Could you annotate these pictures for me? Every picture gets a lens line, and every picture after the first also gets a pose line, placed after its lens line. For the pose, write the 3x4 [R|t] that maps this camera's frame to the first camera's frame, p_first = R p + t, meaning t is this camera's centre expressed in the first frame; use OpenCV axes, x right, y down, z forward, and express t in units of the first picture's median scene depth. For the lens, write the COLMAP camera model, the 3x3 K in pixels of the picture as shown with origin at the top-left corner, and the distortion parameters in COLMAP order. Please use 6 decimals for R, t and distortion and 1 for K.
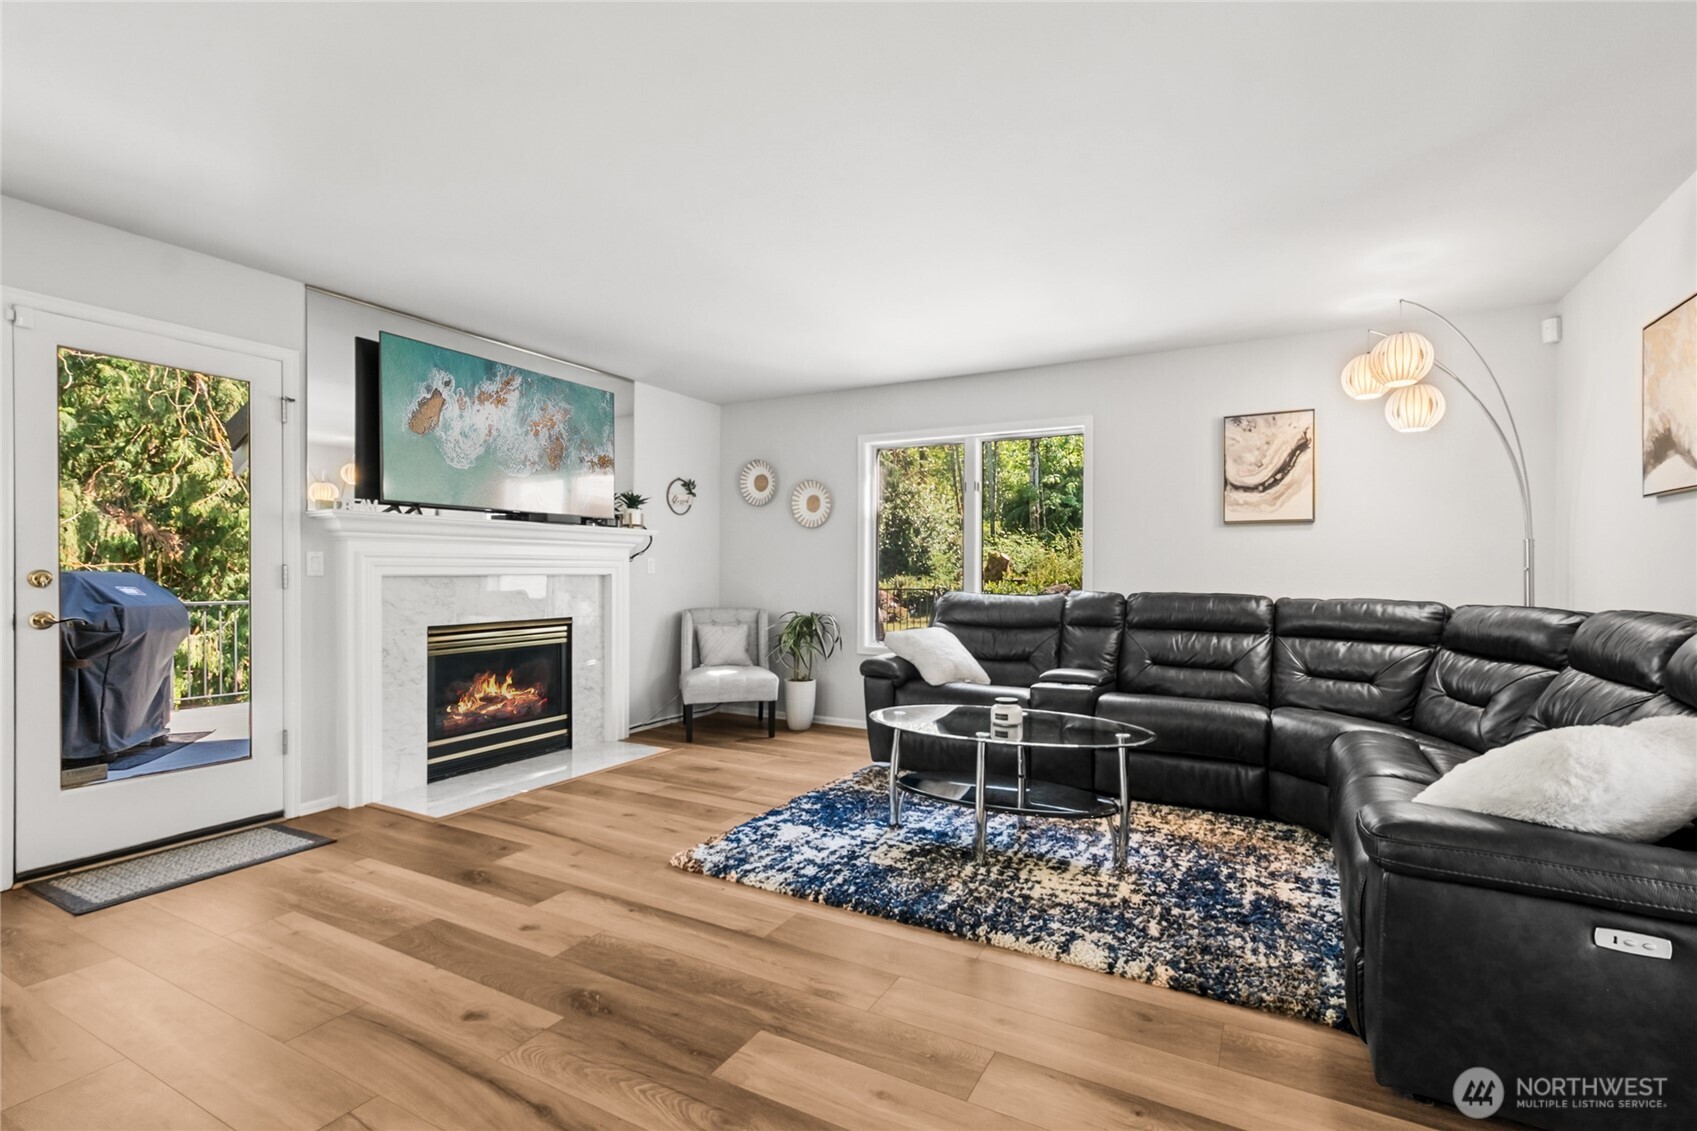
lens RADIAL K [[795.1, 0, 842.3], [0, 795.1, 583.6], [0, 0, 1]] dist [0.016443, 0.000464]
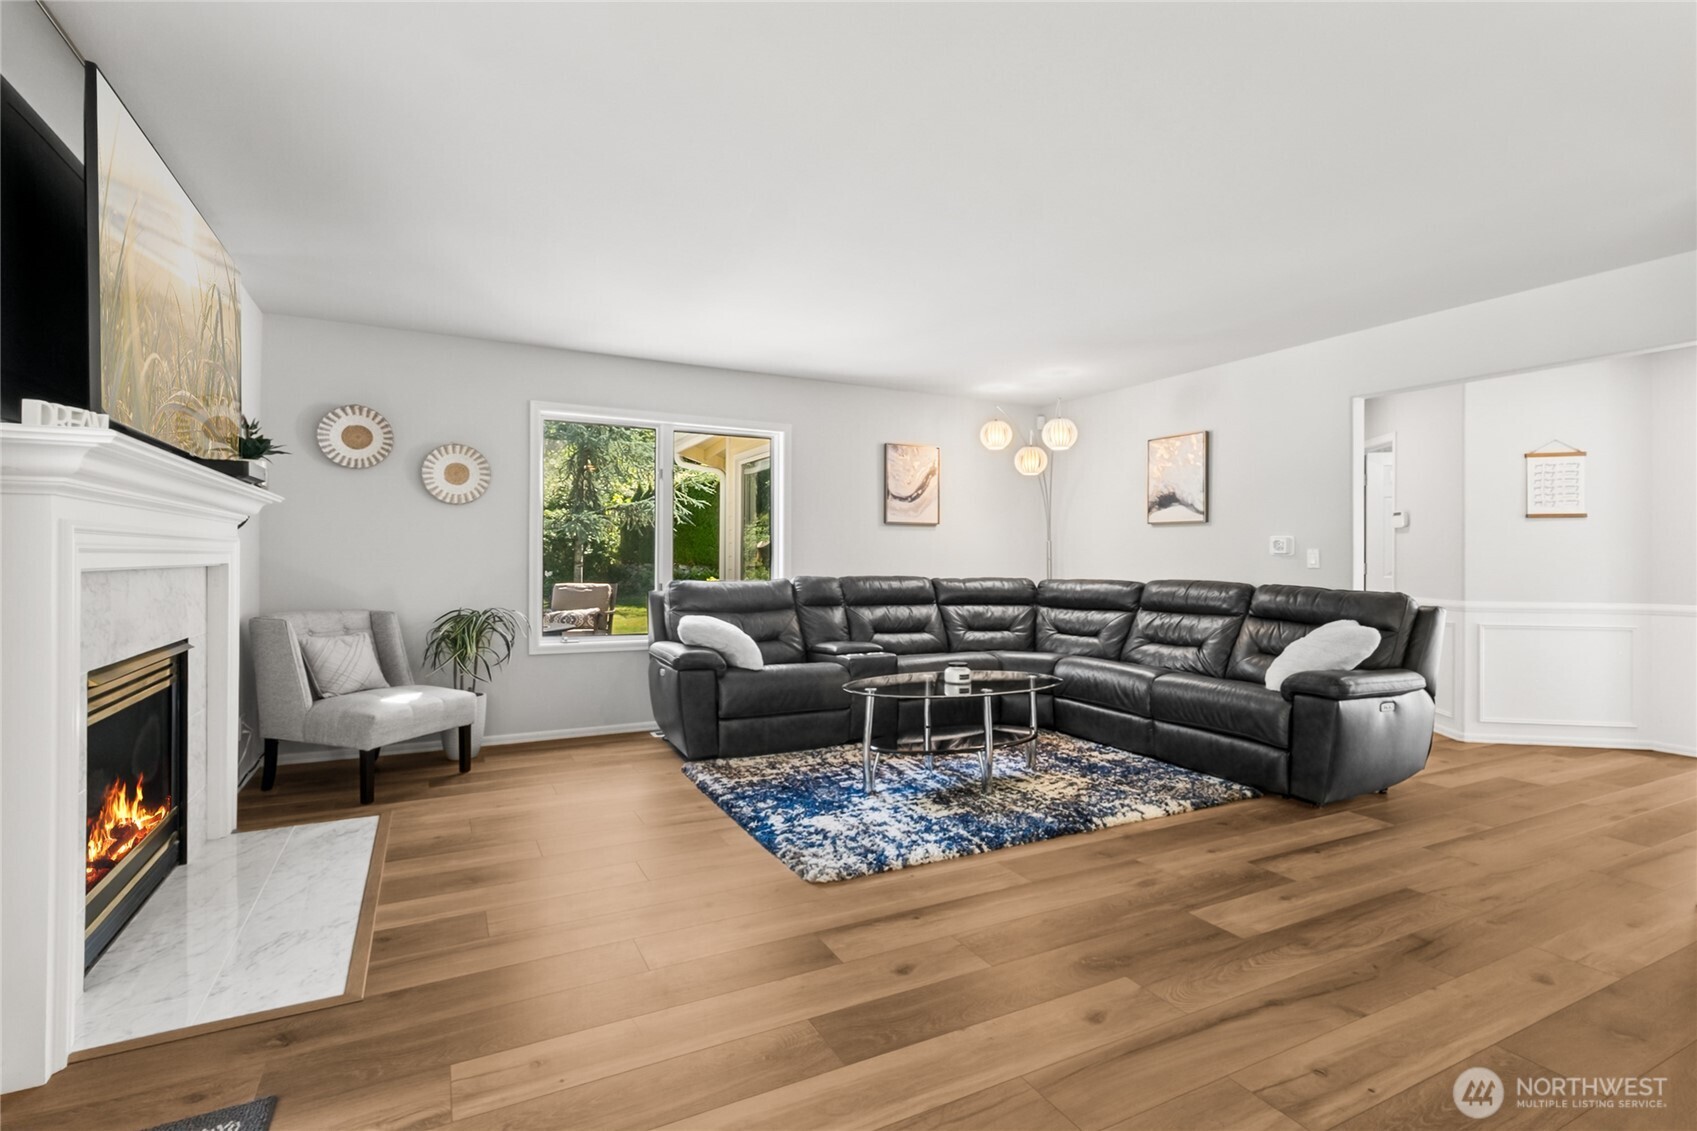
lens RADIAL K [[795.1, 0, 838.0], [0, 795.1, 560.1], [0, 0, 1]] dist [0.016443, 0.000464]
pose [[0.554518, -0.002573, 0.832168, -0.865844], [0.009659, 0.999948, -0.003344, -0.013134], [-0.832116, 0.009893, 0.554514, 0.423978]]
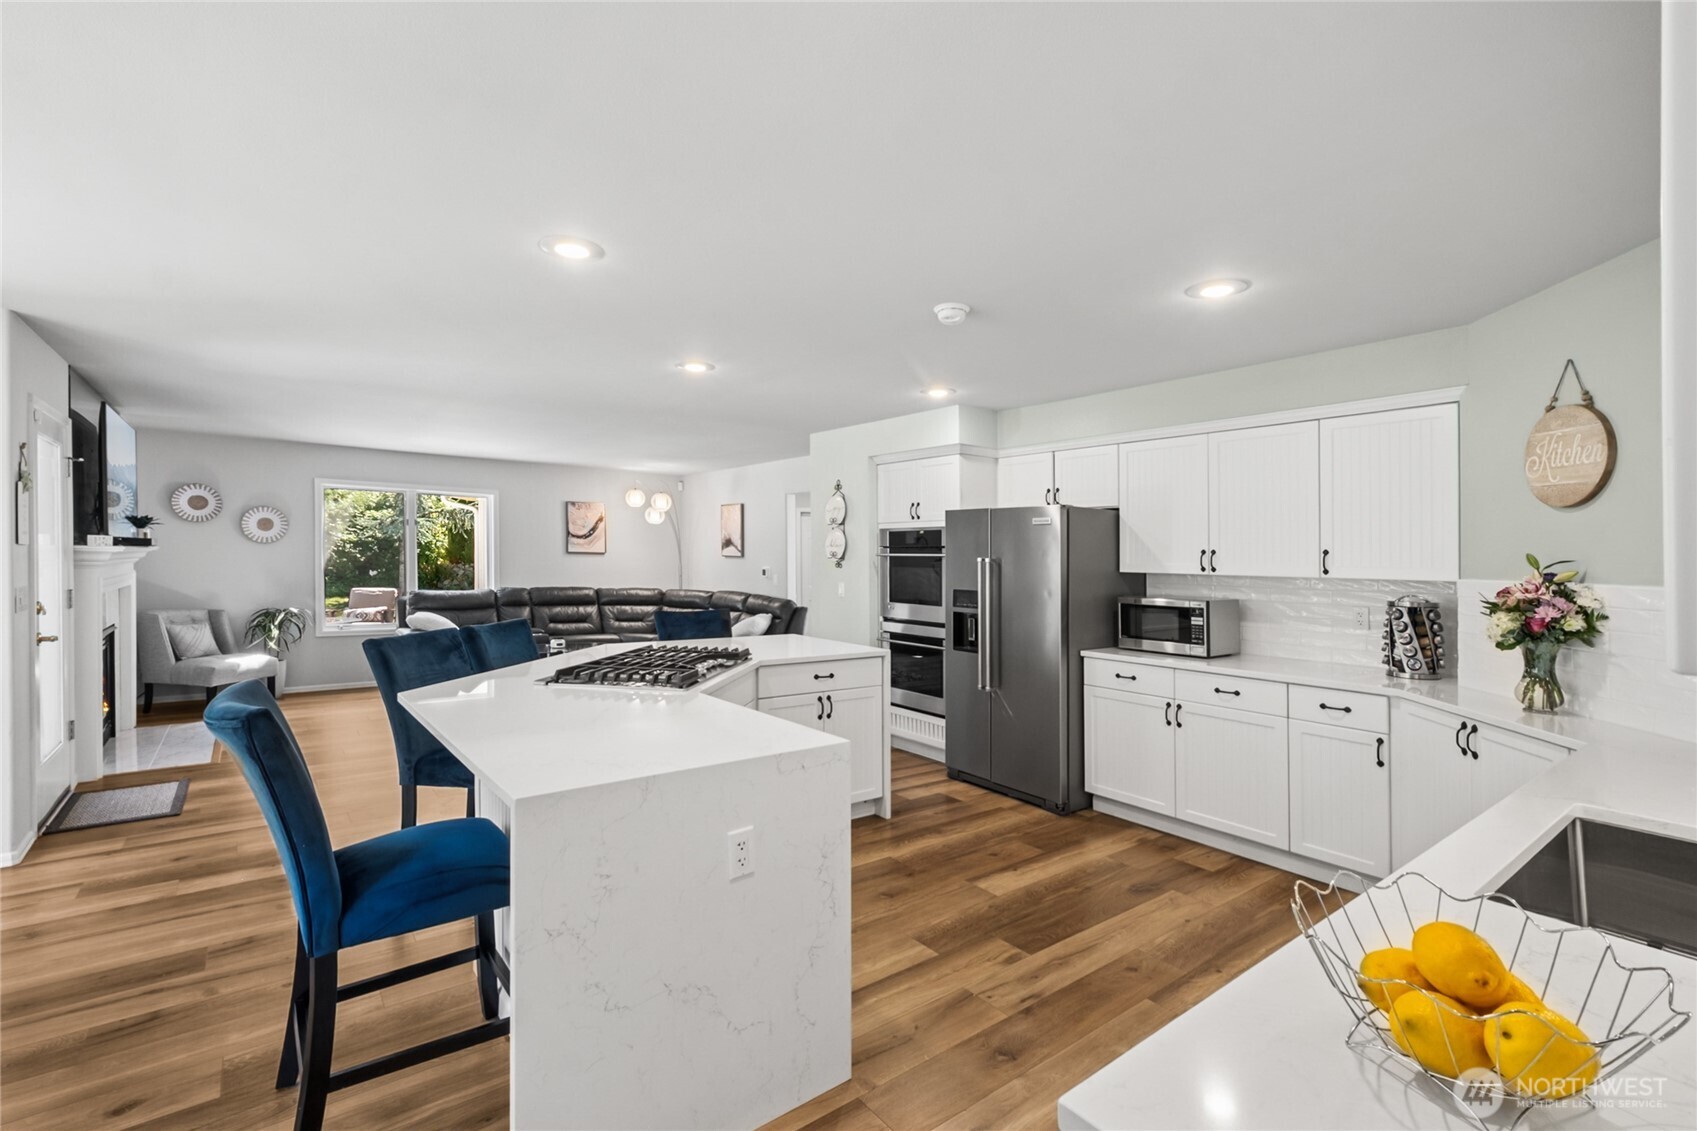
lens RADIAL K [[795.1, 0, 804.5], [0, 795.1, 573.9], [0, 0, 1]] dist [0.016443, 0.000464]
pose [[0.439795, -0.018821, 0.897901, -1.431054], [0.003493, 0.999809, 0.019247, -0.074327], [-0.898091, -0.005329, 0.439777, -0.599098]]
